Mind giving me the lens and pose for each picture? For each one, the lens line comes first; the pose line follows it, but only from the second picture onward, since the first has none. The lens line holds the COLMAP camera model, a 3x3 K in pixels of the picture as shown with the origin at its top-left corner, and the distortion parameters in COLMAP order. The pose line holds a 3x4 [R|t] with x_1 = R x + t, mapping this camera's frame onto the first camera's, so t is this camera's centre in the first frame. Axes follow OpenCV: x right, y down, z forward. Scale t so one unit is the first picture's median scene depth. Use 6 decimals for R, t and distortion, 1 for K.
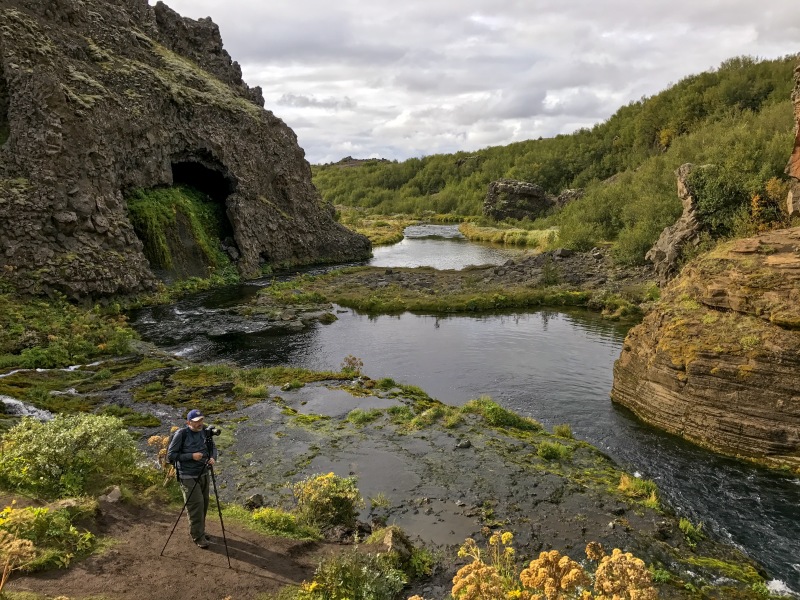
lens RADIAL K [[653.3, 0, 400.0], [0, 653.3, 300.0], [0, 0, 1]] dist [0.015848, -0.000001]
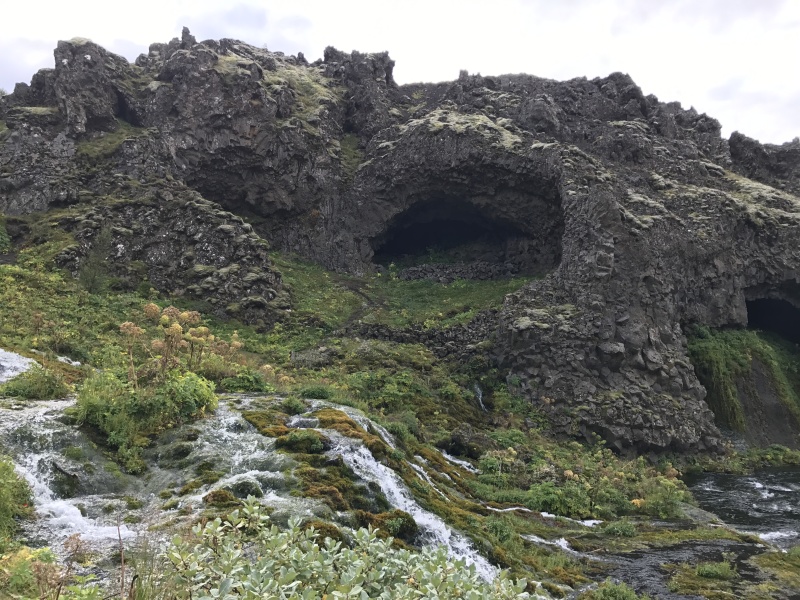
lens RADIAL K [[644.6, 0, 400.0], [0, 644.6, 300.0], [0, 0, 1]] dist [0.005996, 0.011987]
pose [[0.686500, -0.077776, -0.722958, -0.087986], [-0.136413, 0.962833, -0.233116, 0.042161], [0.714219, 0.258655, 0.650376, 0.238025]]
